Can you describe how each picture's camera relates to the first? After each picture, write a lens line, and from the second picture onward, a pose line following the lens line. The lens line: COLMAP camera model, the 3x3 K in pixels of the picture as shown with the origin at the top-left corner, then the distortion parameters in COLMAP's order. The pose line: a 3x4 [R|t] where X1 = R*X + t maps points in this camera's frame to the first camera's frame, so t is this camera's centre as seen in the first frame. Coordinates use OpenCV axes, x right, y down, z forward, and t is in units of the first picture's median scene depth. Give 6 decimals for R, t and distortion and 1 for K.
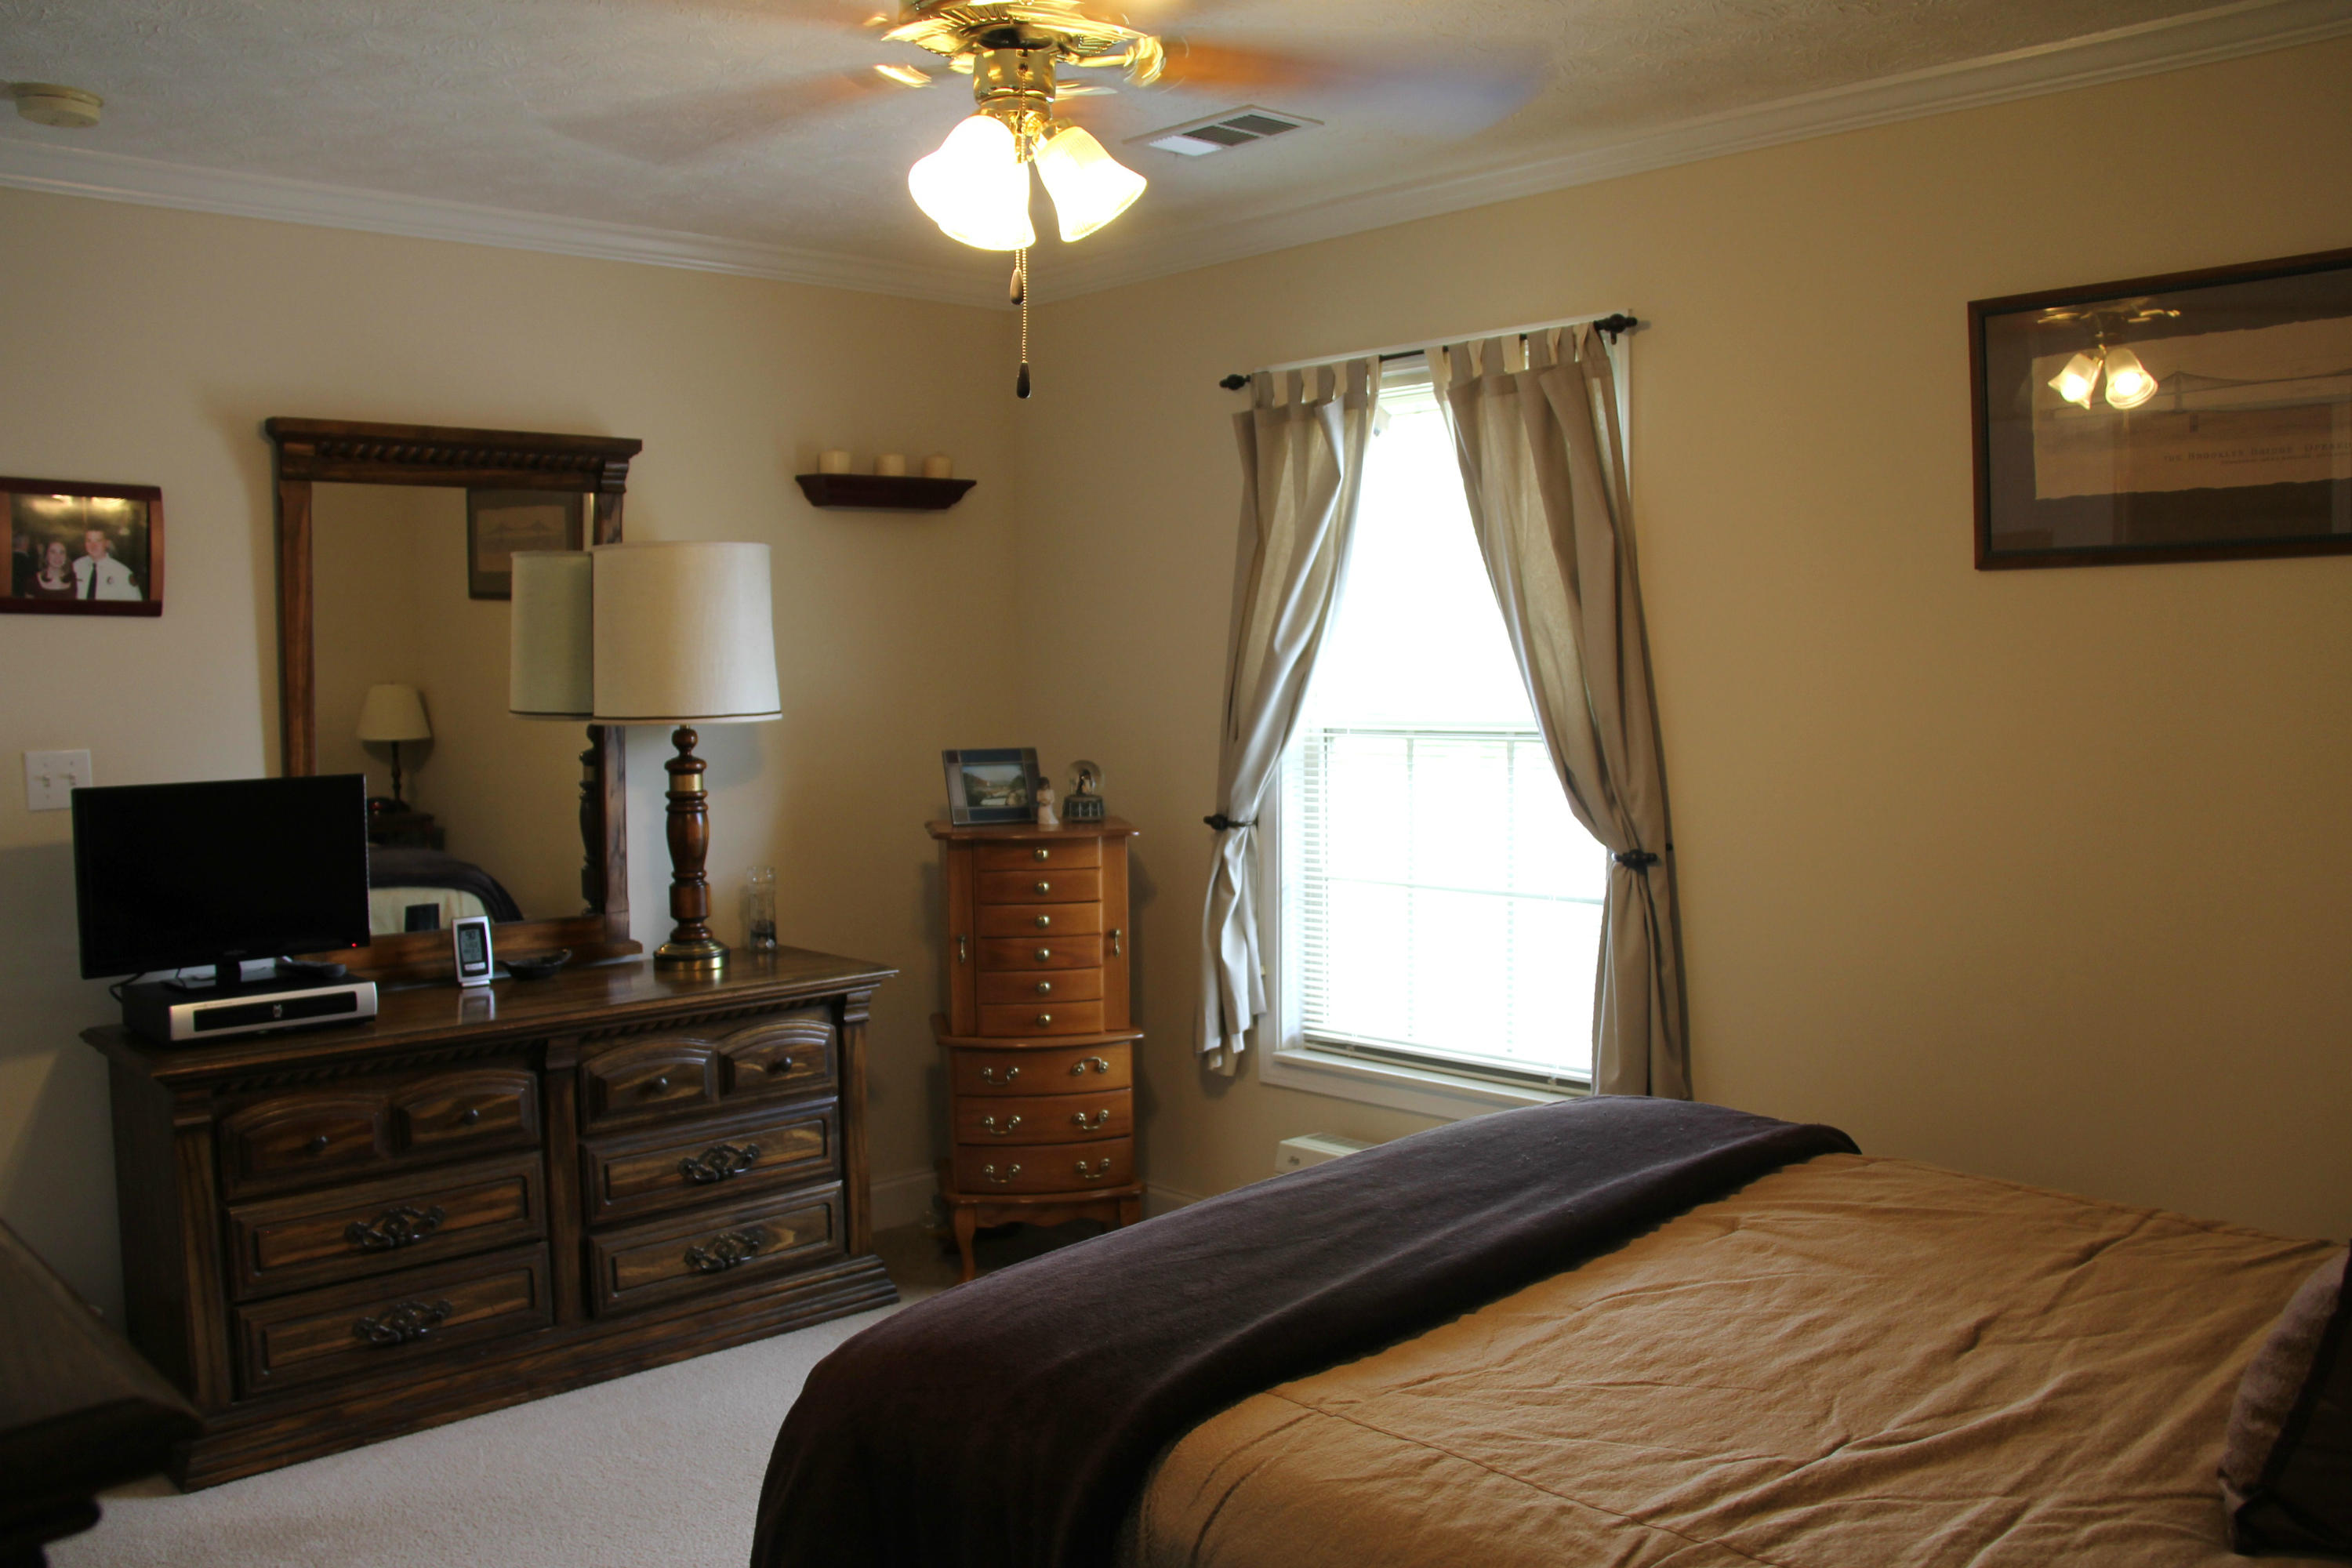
lens RADIAL K [[1961.9, 0, 1212.6], [0, 1961.9, 813.0], [0, 0, 1]] dist [-0.194364, 0.166891]
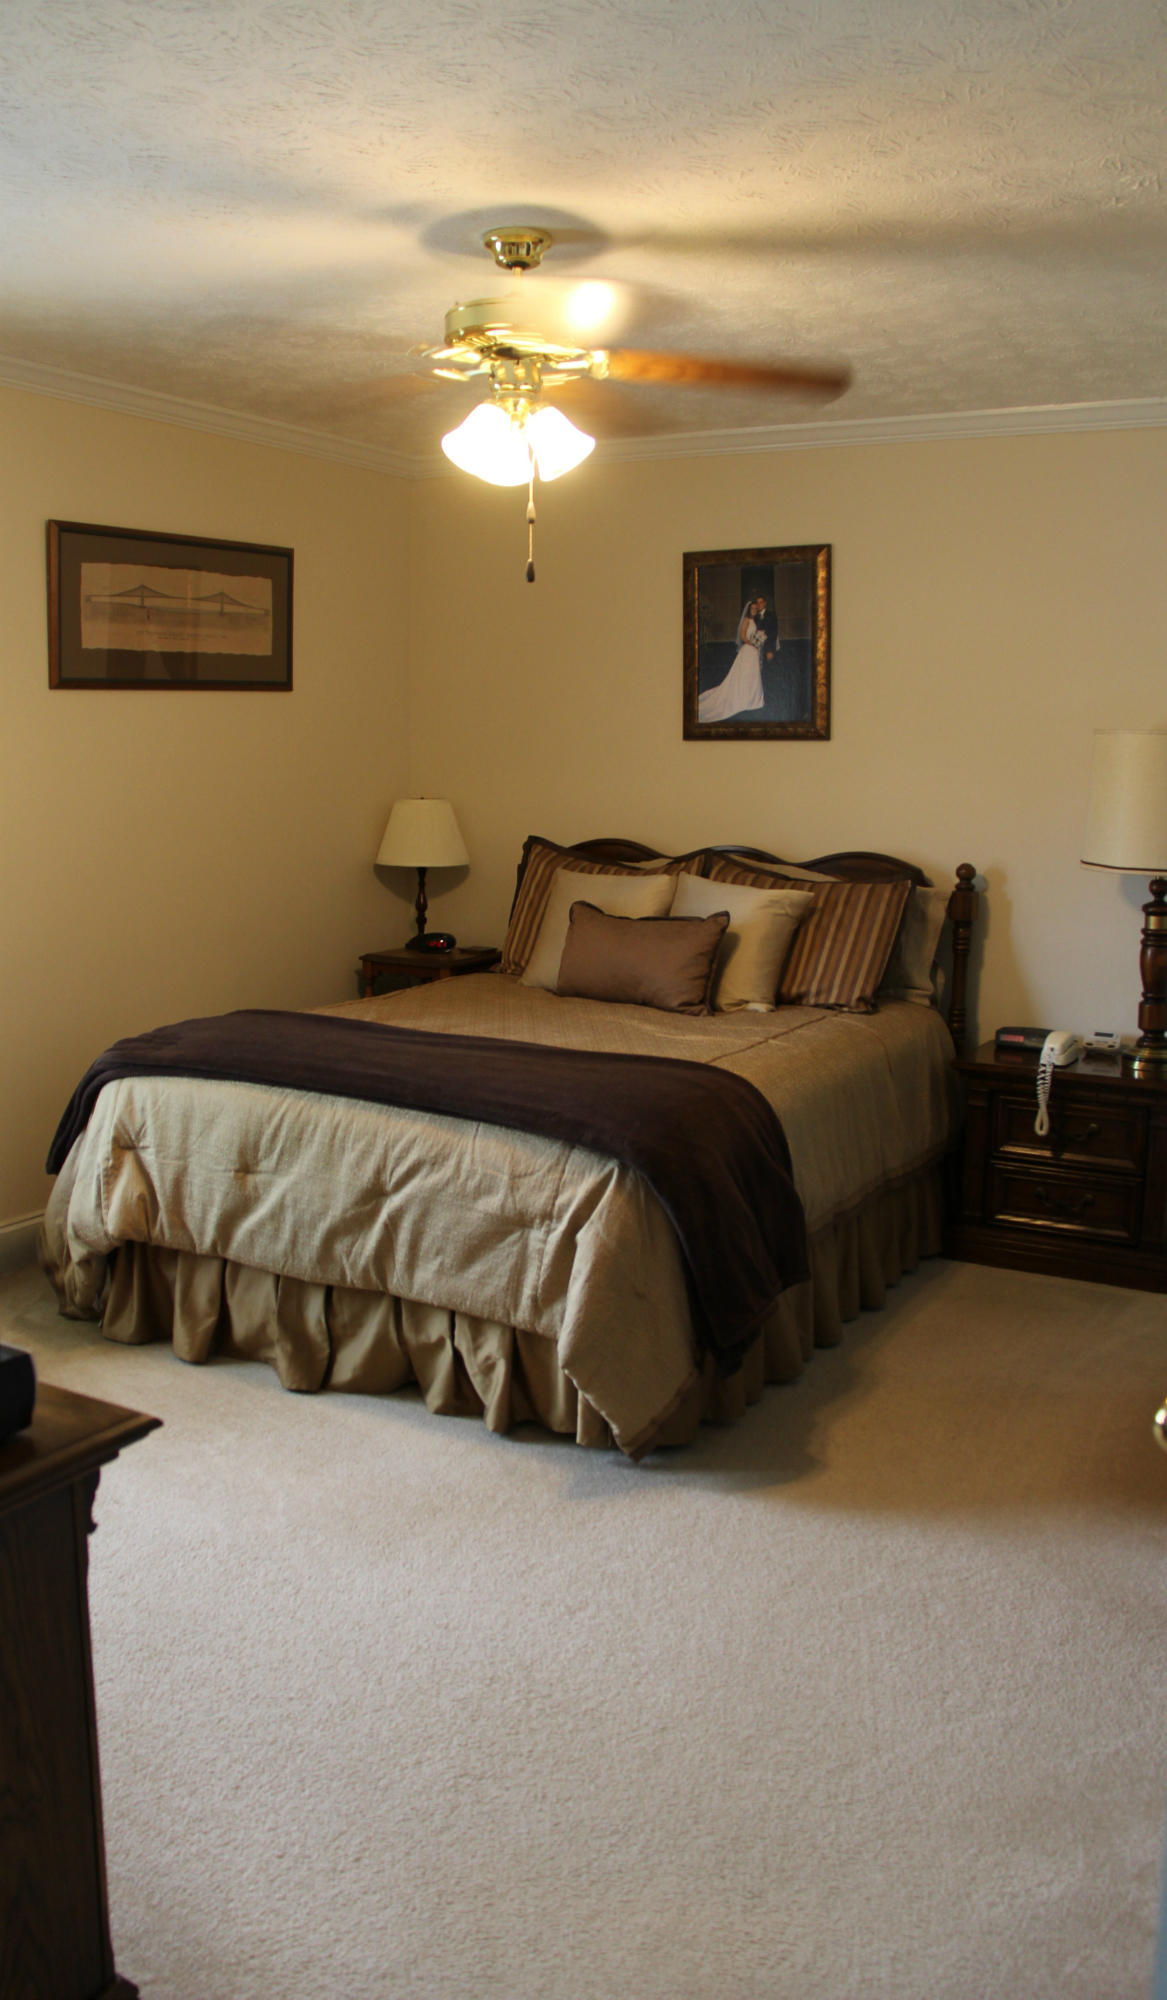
lens RADIAL K [[1667.2, 0, 540.1], [0, 1667.2, 1028.5], [0, 0, 1]] dist [-0.168972, 0.011755]
pose [[-0.255356, -0.158001, 0.953849, -0.923769], [0.069814, 0.980968, 0.181183, -0.059165], [-0.964323, 0.112858, -0.239466, 0.848655]]
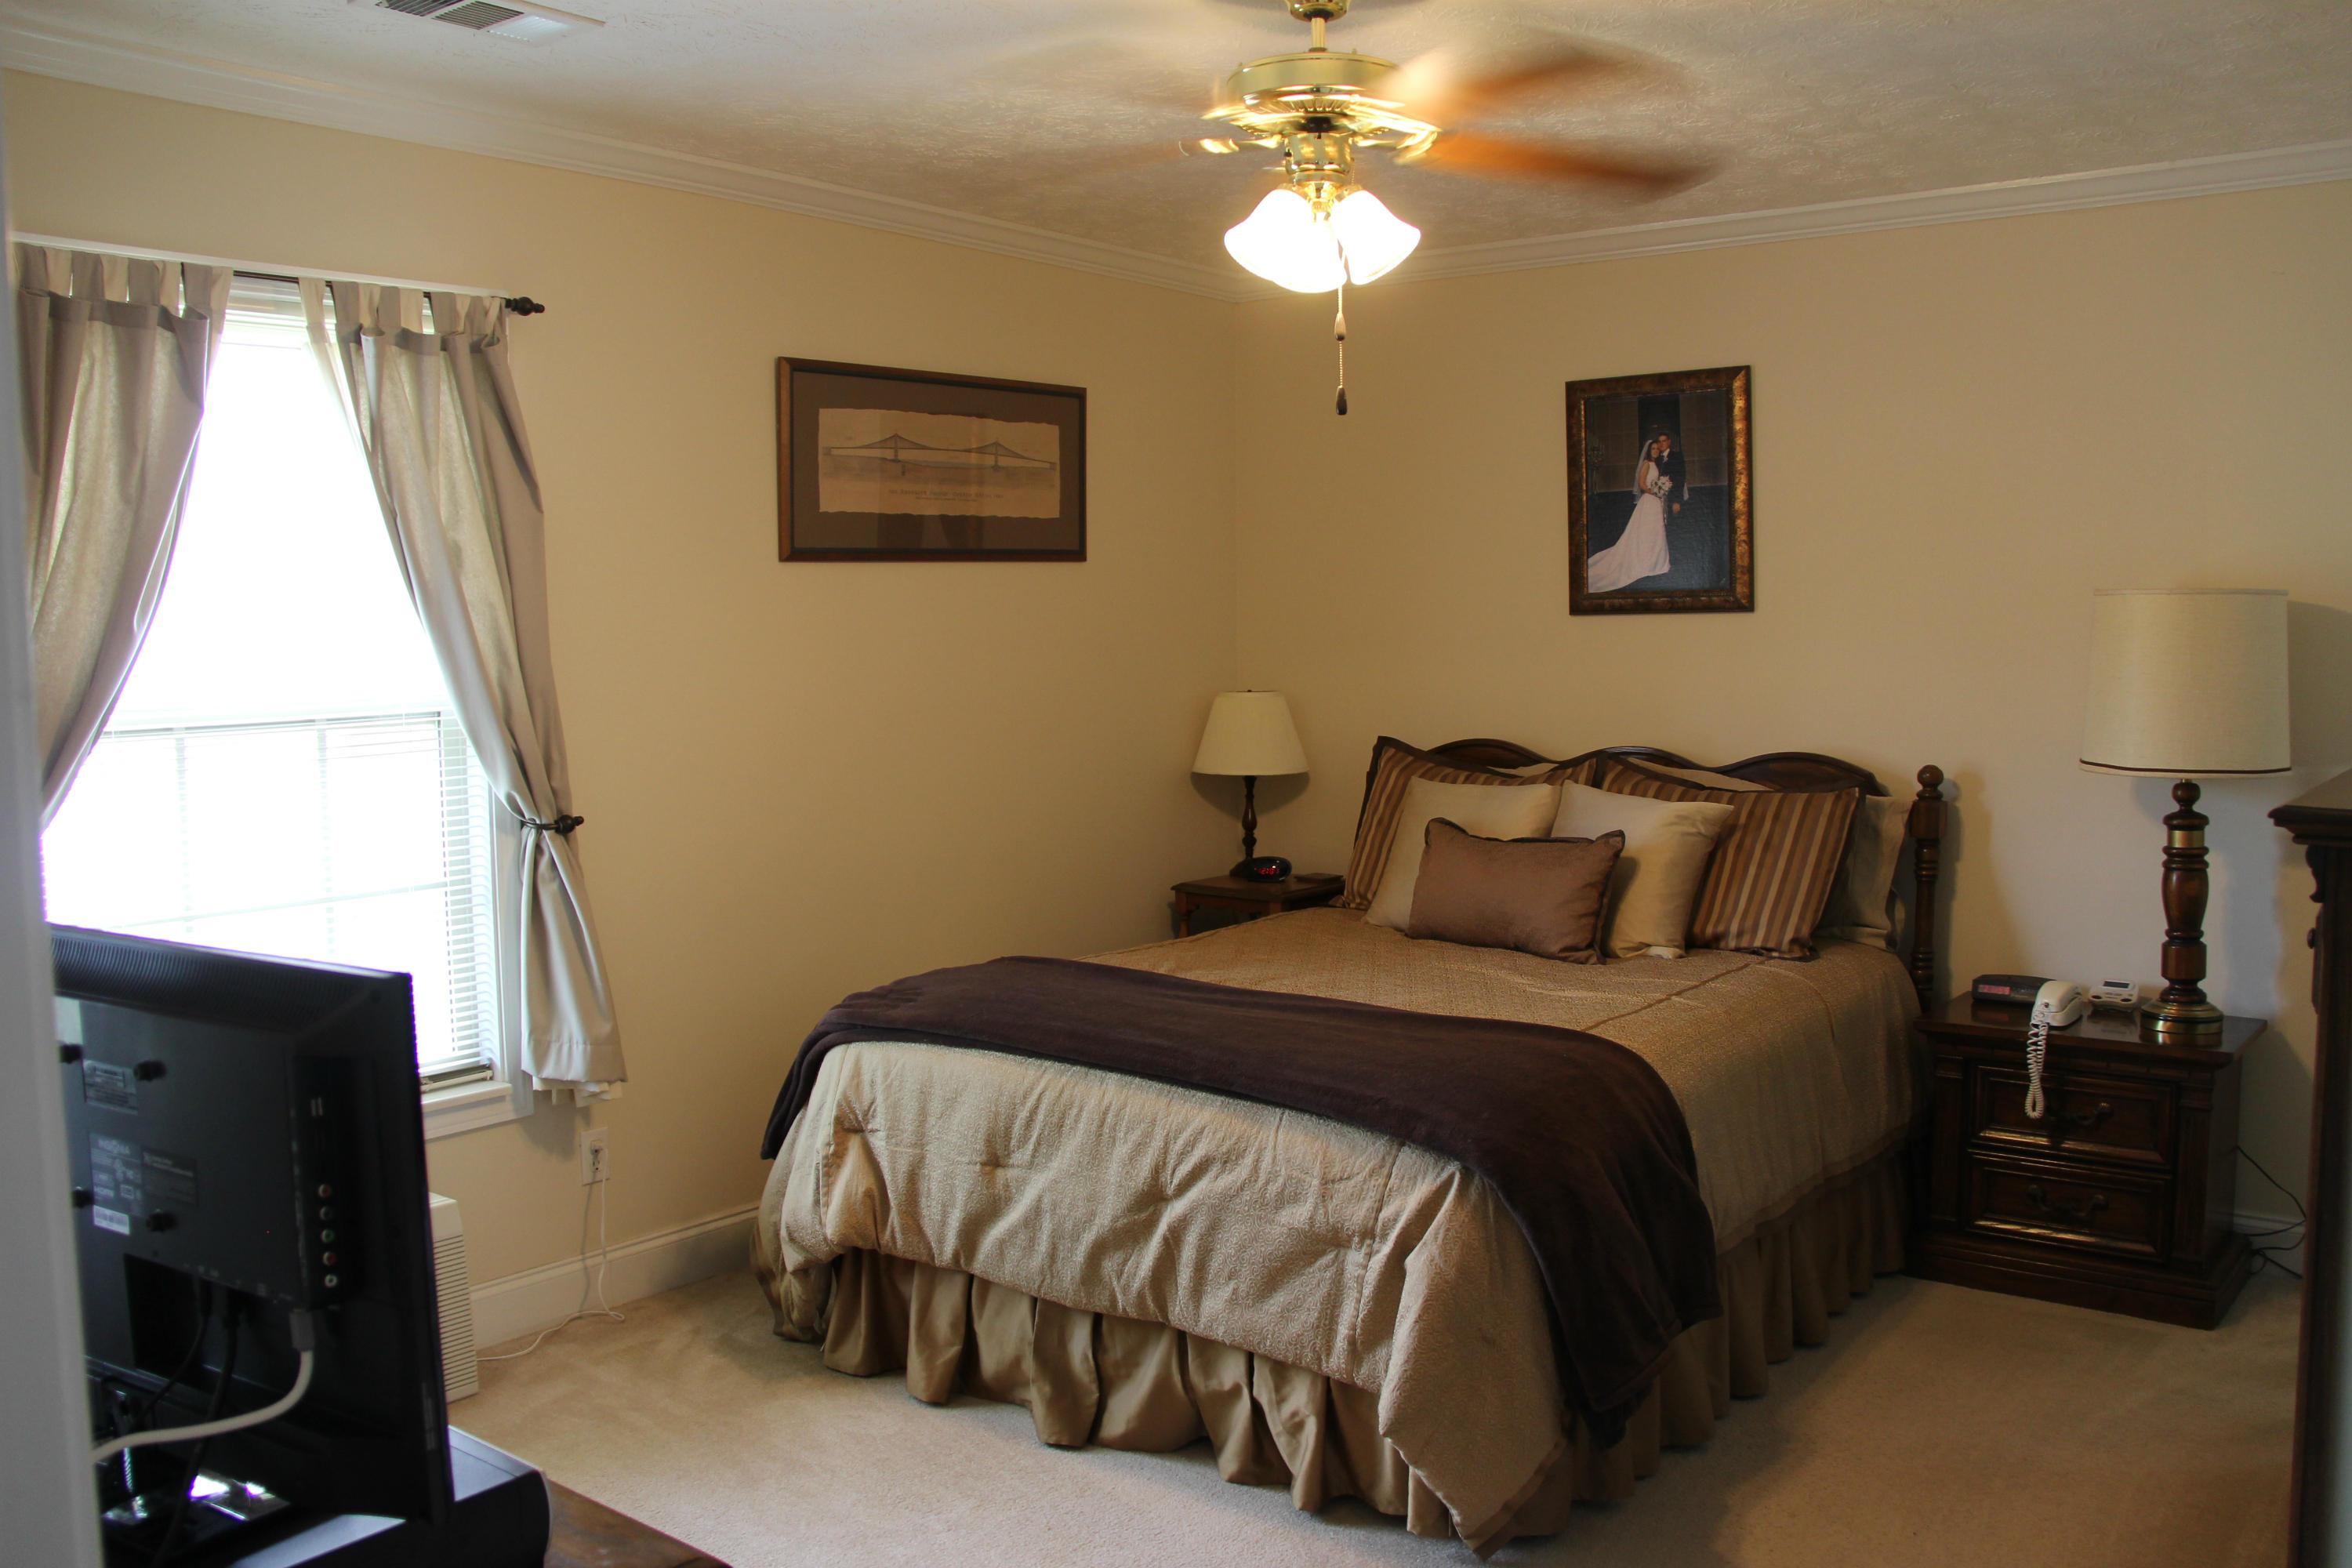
lens RADIAL K [[1961.9, 0, 1212.6], [0, 1961.9, 813.0], [0, 0, 1]] dist [-0.194364, 0.166891]
pose [[-0.142074, -0.086100, 0.986104, -0.852820], [0.087576, 0.991210, 0.099163, -0.054758], [-0.985974, 0.100448, -0.133285, 0.794684]]
